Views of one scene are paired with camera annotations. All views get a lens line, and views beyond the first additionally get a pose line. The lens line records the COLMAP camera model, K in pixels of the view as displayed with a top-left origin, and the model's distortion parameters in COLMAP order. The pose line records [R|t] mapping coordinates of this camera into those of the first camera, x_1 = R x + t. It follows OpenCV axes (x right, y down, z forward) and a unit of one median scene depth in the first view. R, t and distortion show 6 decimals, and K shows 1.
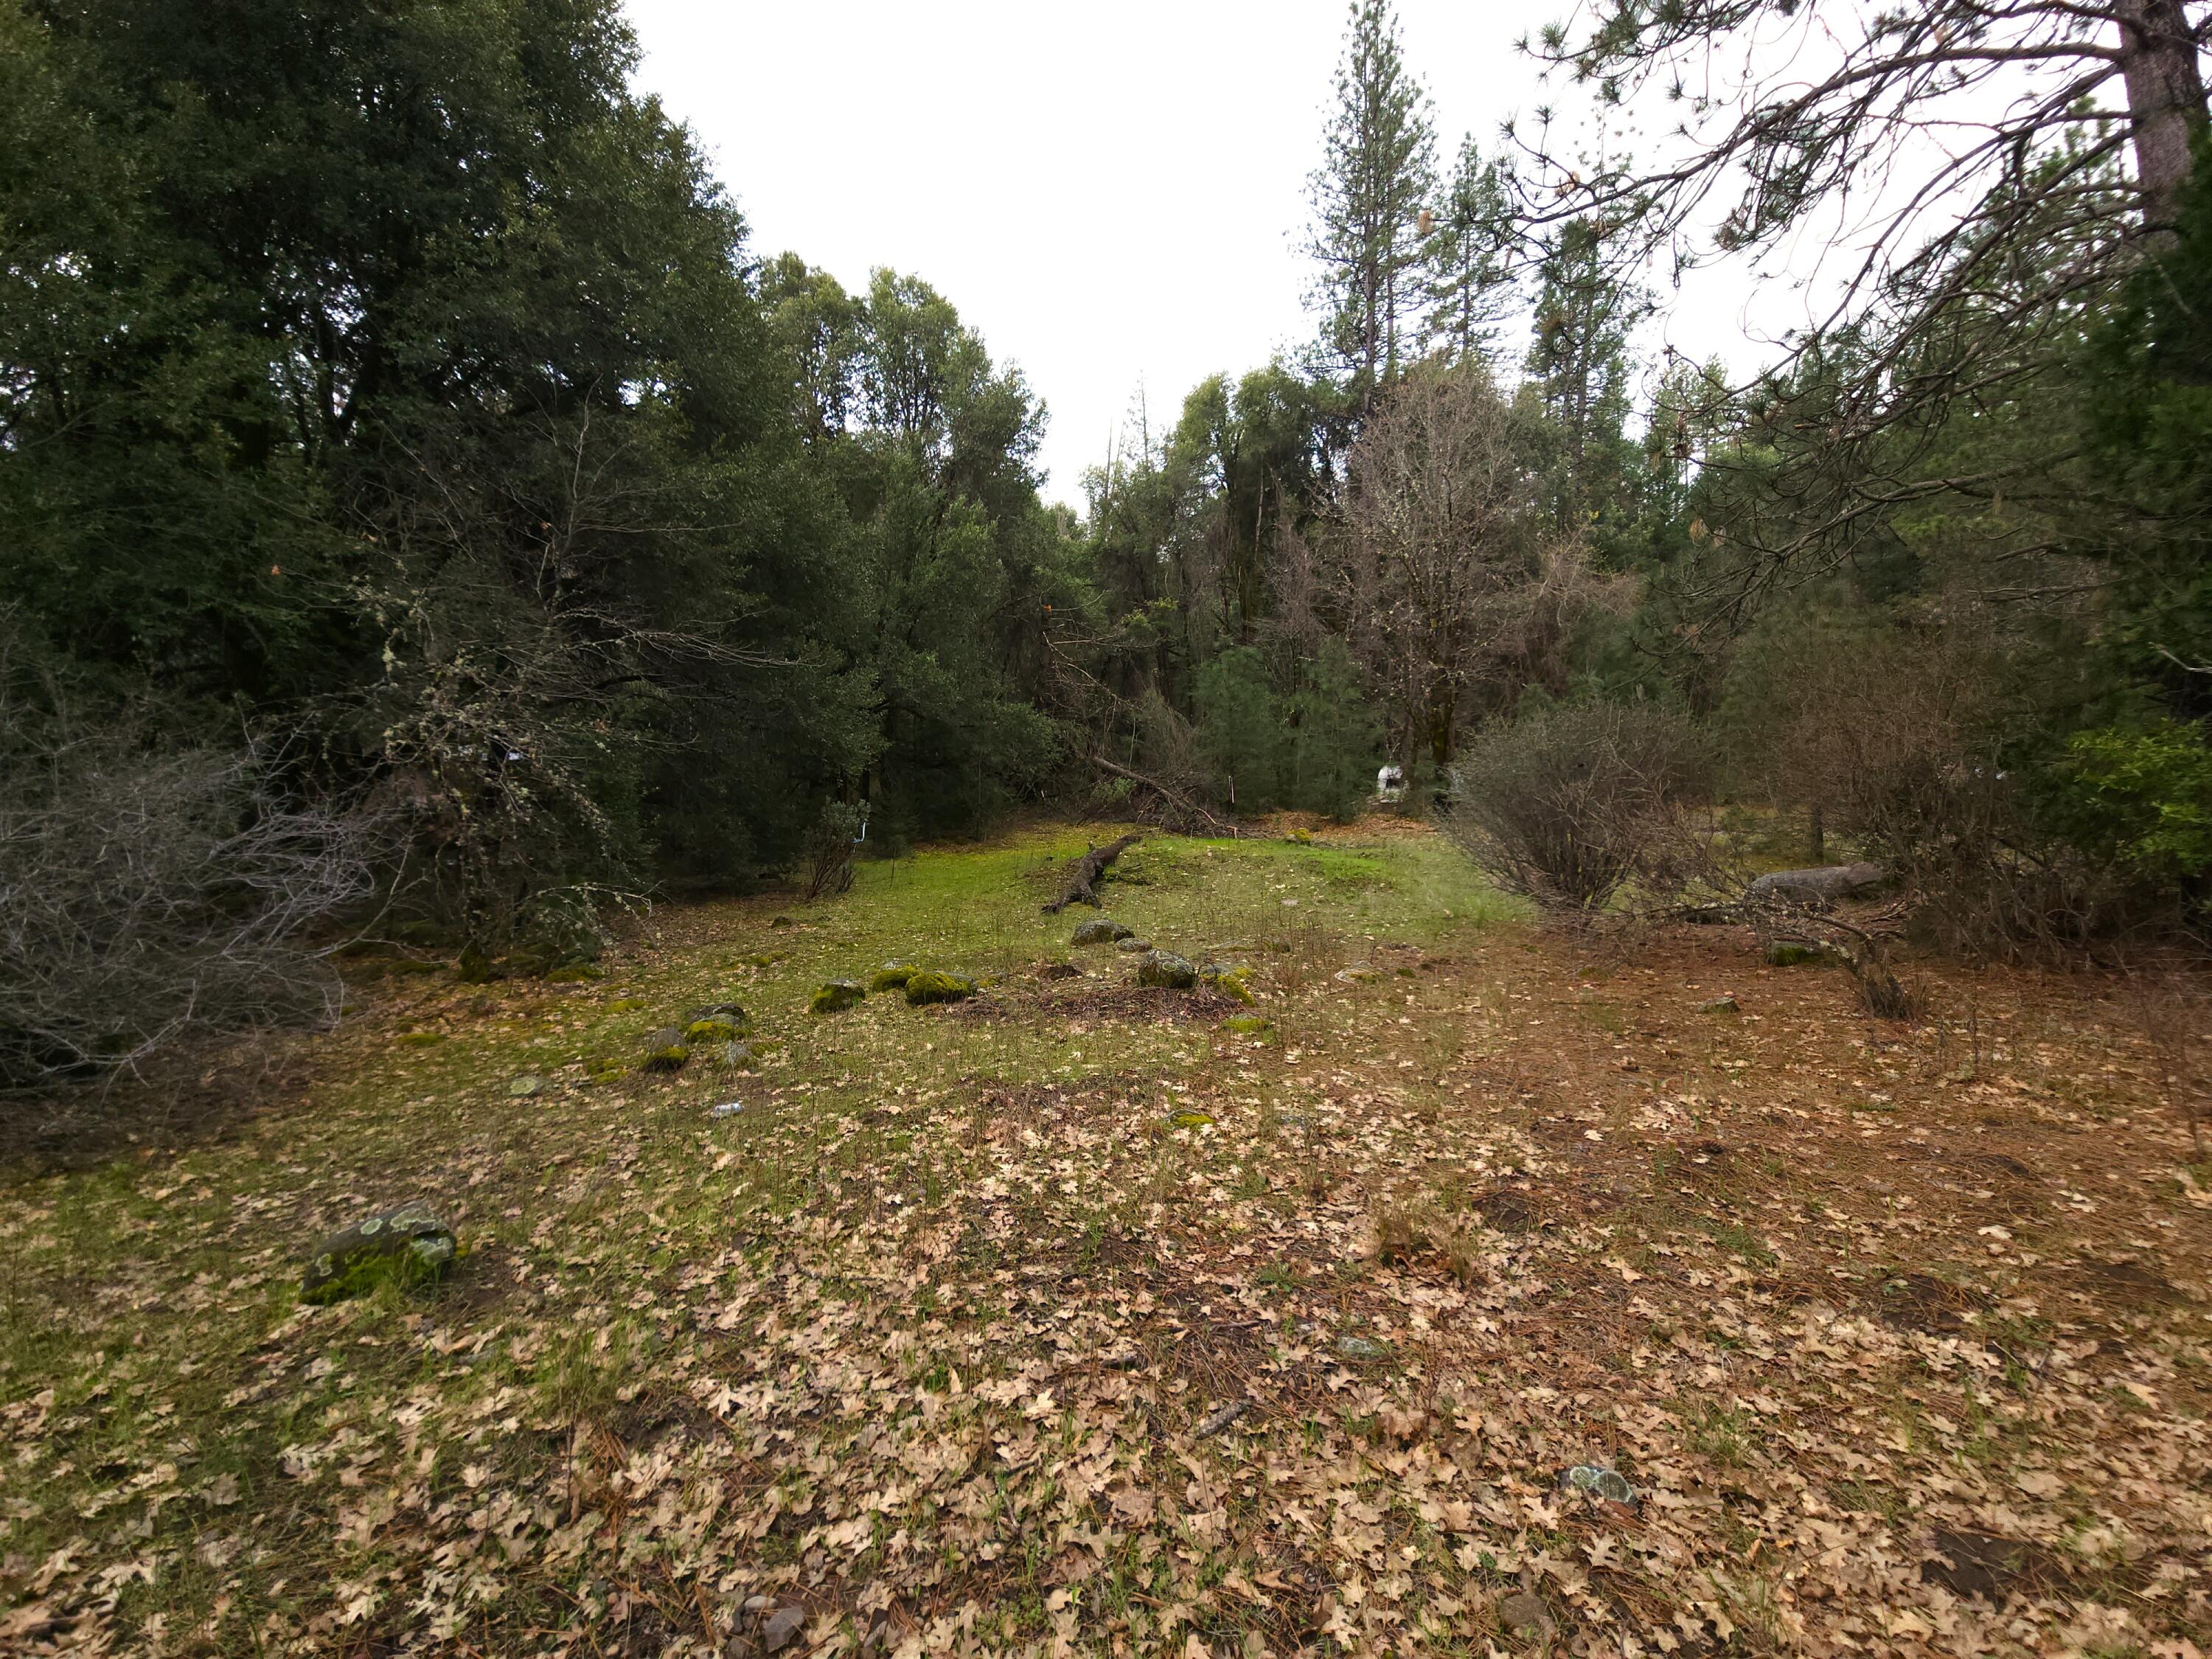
lens RADIAL K [[907.3, 0, 1102.1], [0, 907.3, 833.3], [0, 0, 1]] dist [0.001923, -0.000053]
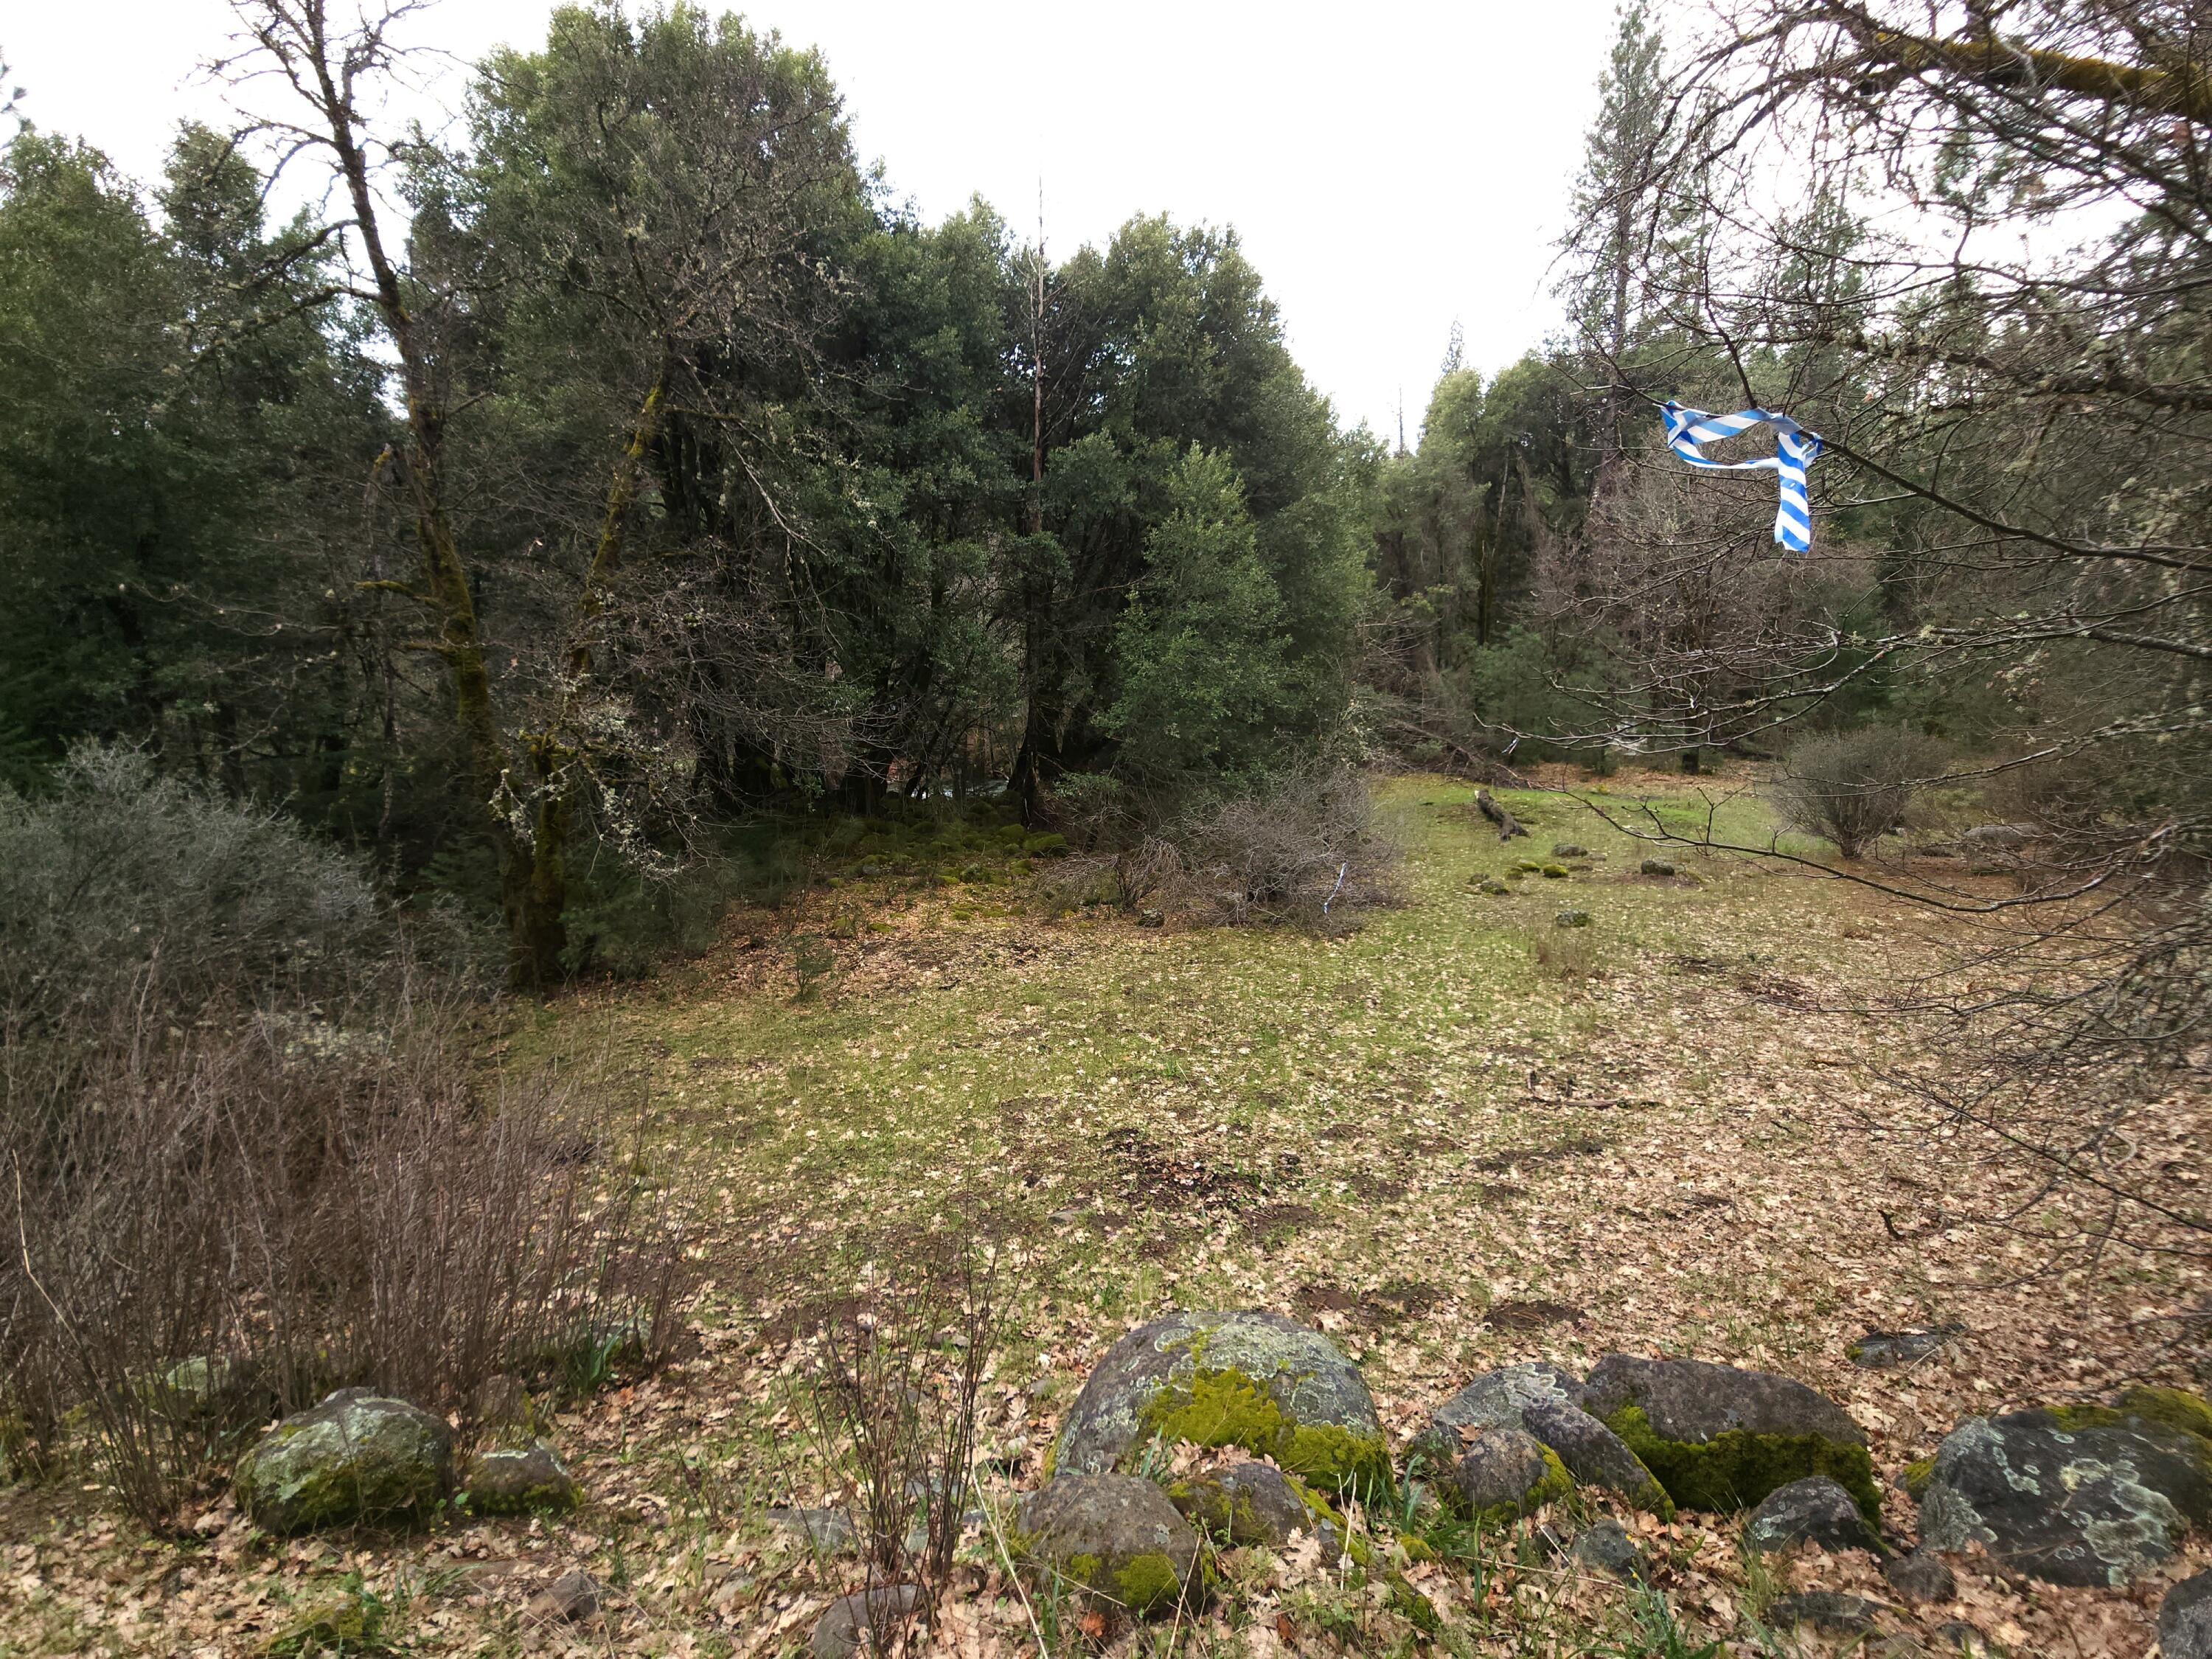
lens RADIAL K [[907.3, 0, 1110.6], [0, 907.3, 826.3], [0, 0, 1]] dist [0.001923, -0.000053]
pose [[0.990185, 0.022143, -0.138001, -0.209350], [-0.012623, 0.997503, 0.069480, -0.017840], [0.139195, -0.067056, 0.987992, -0.296284]]
